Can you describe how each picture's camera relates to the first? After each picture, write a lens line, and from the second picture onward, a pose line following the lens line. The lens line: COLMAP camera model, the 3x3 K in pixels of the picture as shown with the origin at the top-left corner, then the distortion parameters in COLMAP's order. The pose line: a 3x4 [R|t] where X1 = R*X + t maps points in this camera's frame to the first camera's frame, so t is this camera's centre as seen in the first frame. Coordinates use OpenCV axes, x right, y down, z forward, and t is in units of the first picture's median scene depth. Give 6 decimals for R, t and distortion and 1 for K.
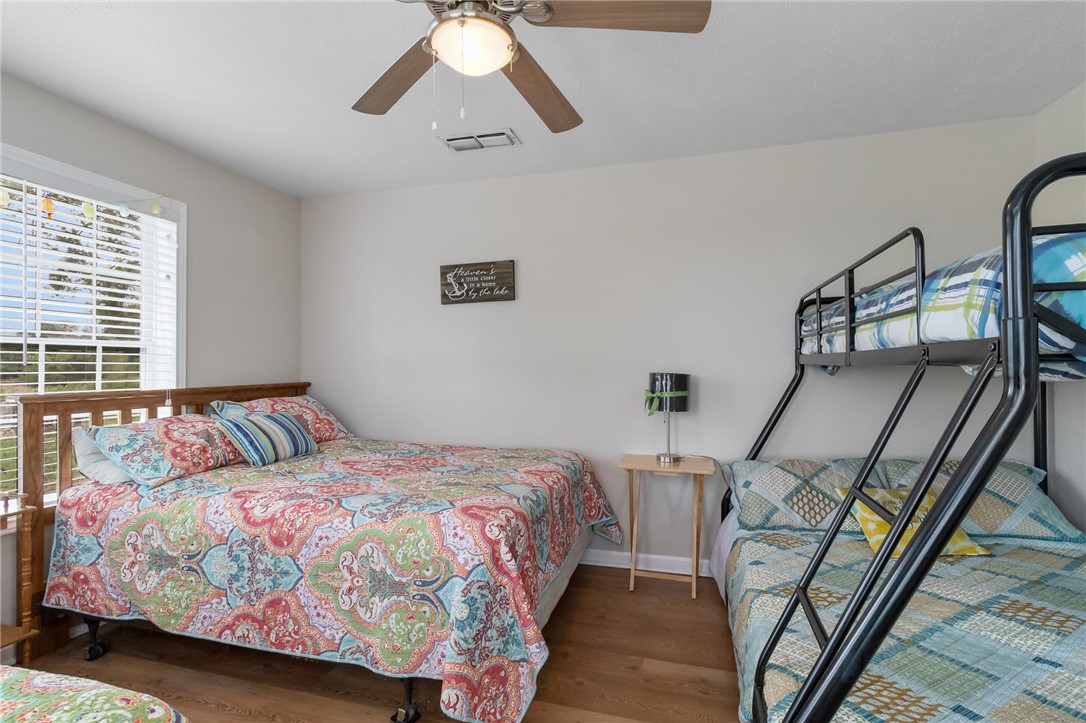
lens RADIAL K [[509.4, 0, 563.1], [0, 509.4, 353.0], [0, 0, 1]] dist [-0.001955, -0.000144]
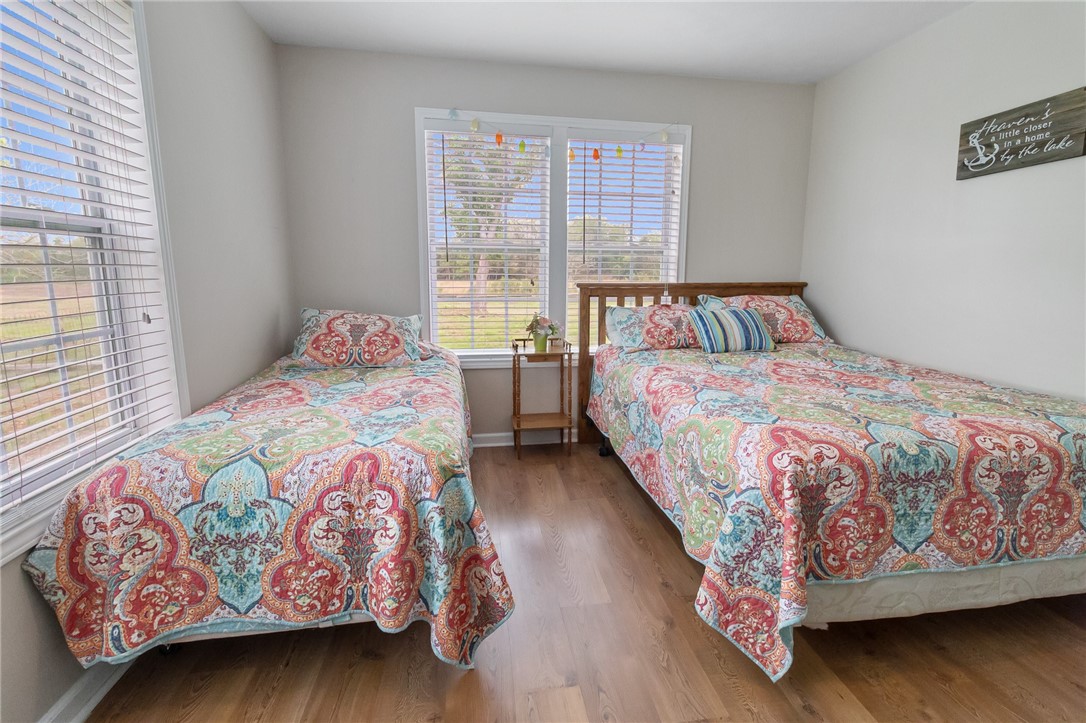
lens RADIAL K [[509.4, 0, 563.1], [0, 509.4, 353.0], [0, 0, 1]] dist [-0.001955, -0.000144]
pose [[0.412351, 0.155187, -0.897710, 0.308978], [0.016903, 0.983912, 0.177853, 0.012155], [0.910868, -0.088512, 0.403094, 0.238033]]
